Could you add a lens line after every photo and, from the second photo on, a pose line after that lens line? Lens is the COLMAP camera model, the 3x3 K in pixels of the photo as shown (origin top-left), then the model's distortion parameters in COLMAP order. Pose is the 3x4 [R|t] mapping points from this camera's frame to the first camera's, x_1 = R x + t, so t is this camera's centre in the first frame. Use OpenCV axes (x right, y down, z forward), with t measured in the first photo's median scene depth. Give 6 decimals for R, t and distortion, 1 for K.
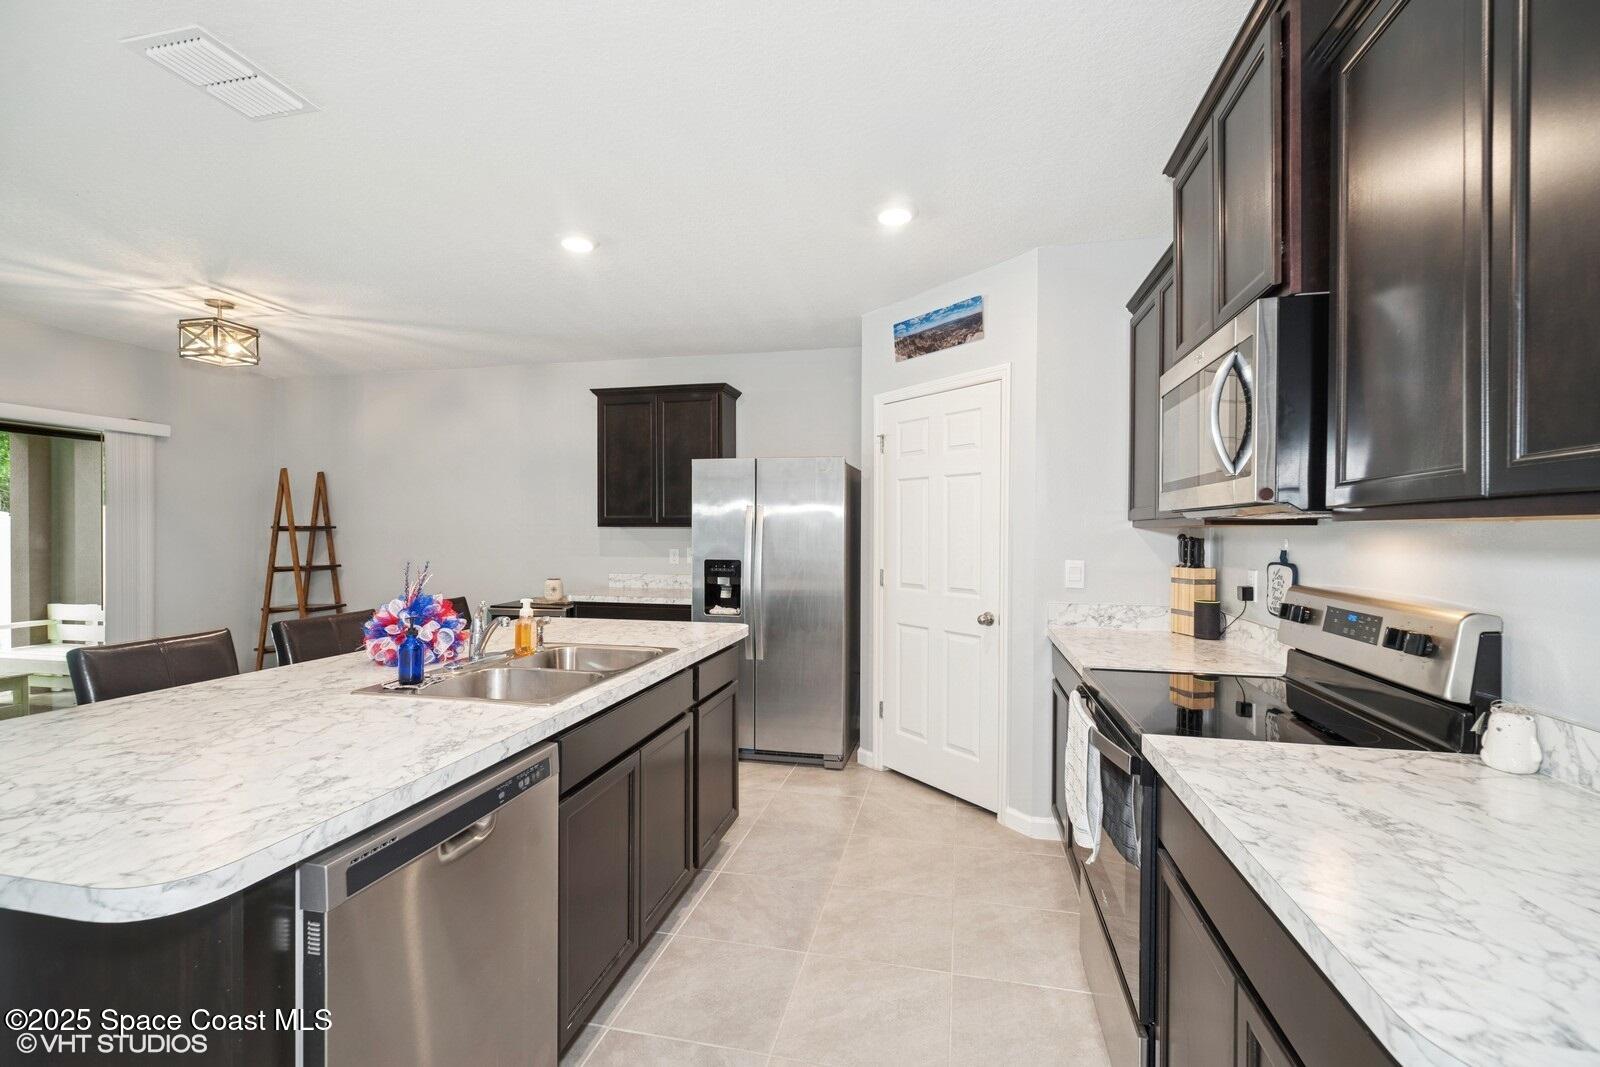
lens RADIAL K [[709.8, 0, 806.5], [0, 709.8, 519.7], [0, 0, 1]] dist [-0.002880, -0.000993]
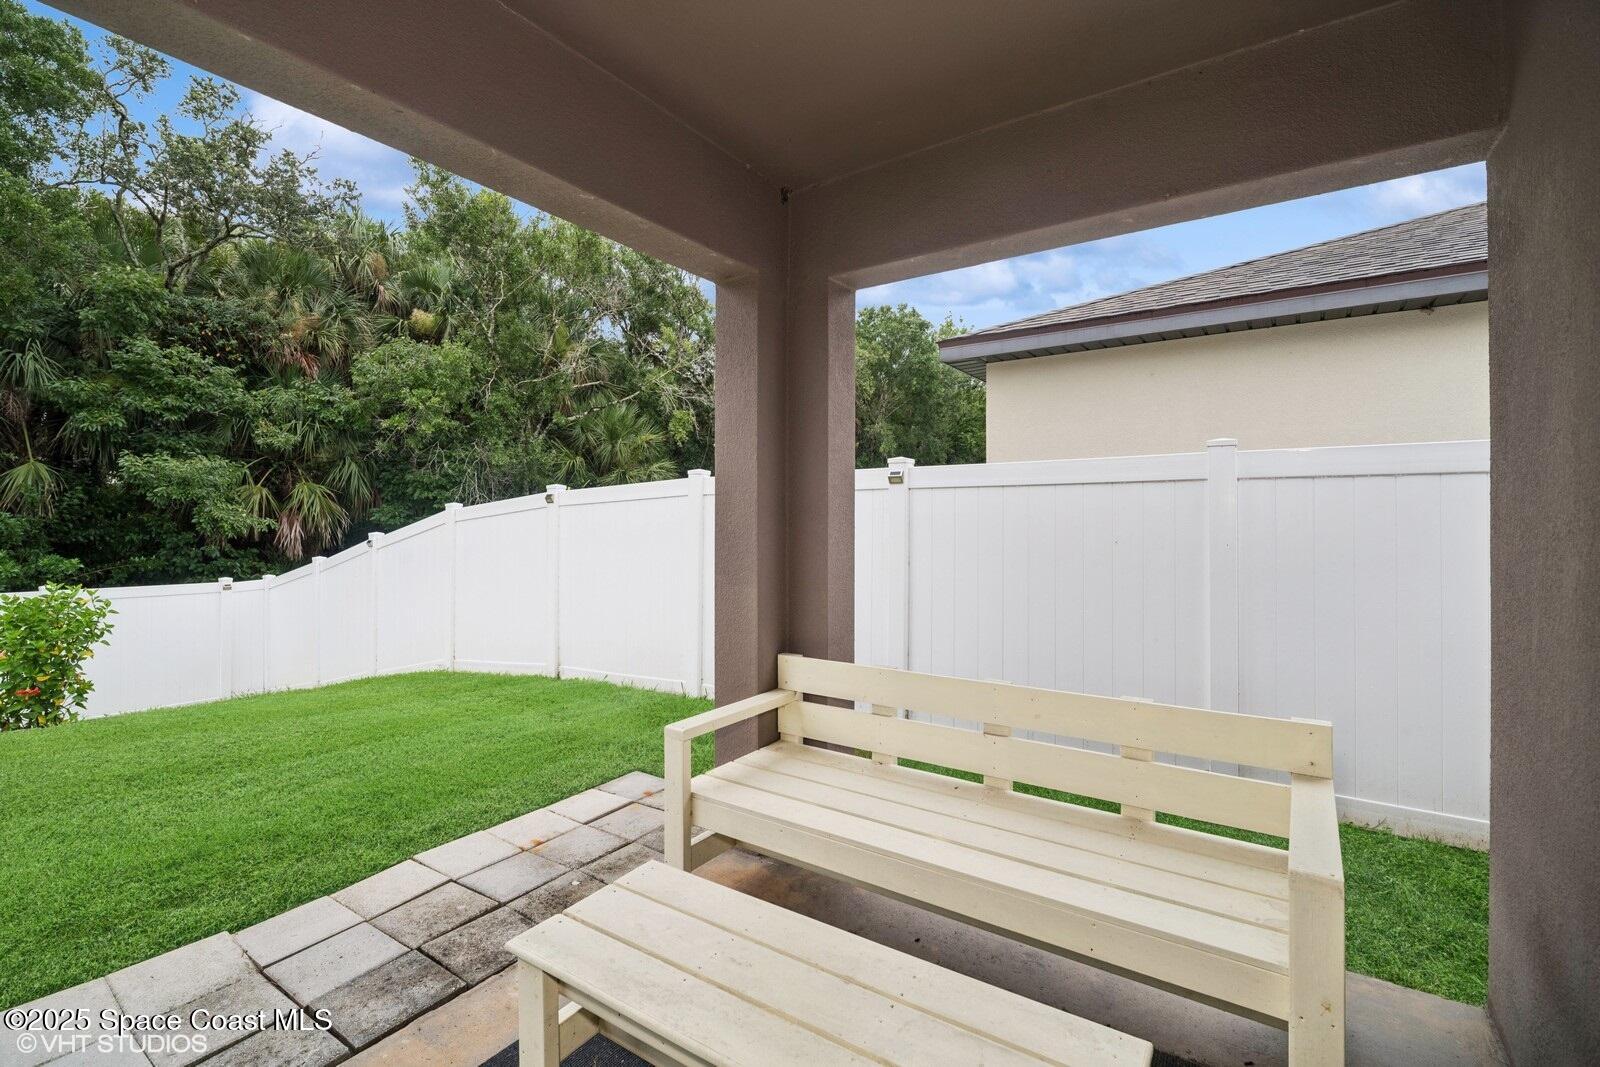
lens RADIAL K [[732.0, 0, 798.4], [0, 732.0, 502.0], [0, 0, 1]] dist [-0.013614, -0.001146]
pose [[0.927555, -0.012976, -0.373460, -1.053562], [0.010147, 0.999903, -0.009542, 0.029216], [0.373548, 0.005062, 0.927597, 0.676655]]
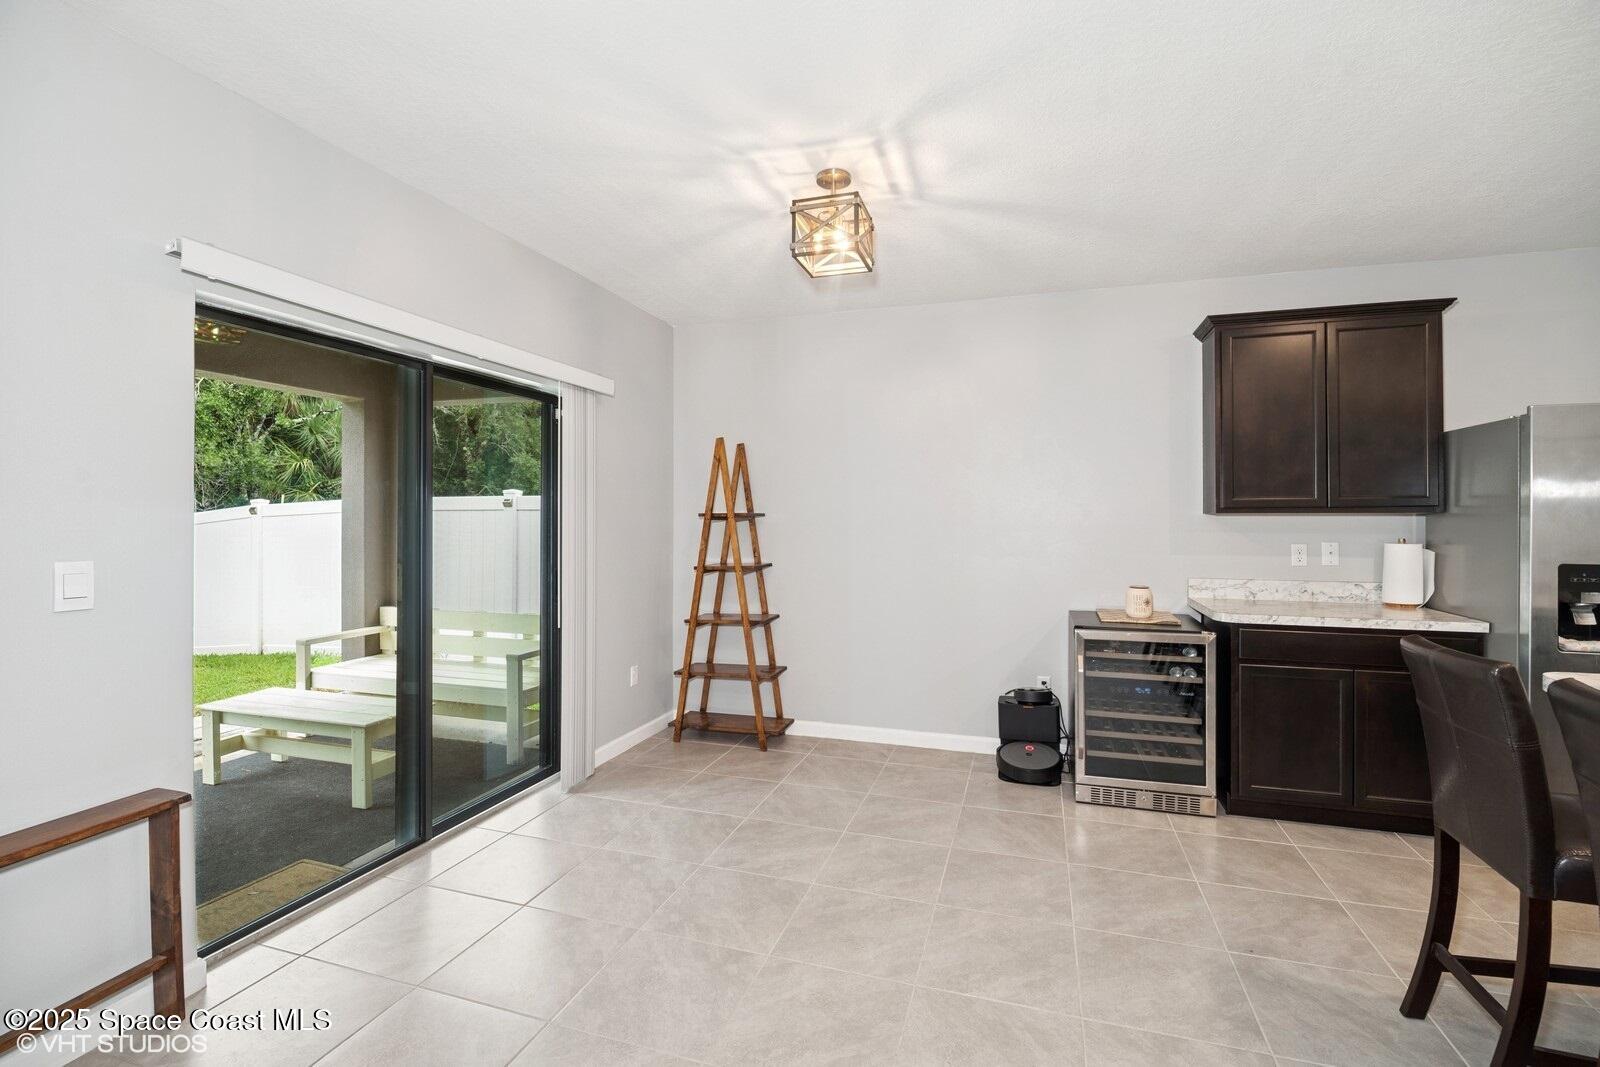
lens RADIAL K [[702.2, 0, 799.0], [0, 702.2, 516.7], [0, 0, 1]] dist [-0.006001, -0.000440]
pose [[0.997141, -0.001030, -0.075553, -0.619255], [0.001895, 0.999933, 0.011386, 0.004070], [0.075536, -0.011497, 0.997077, 0.256999]]
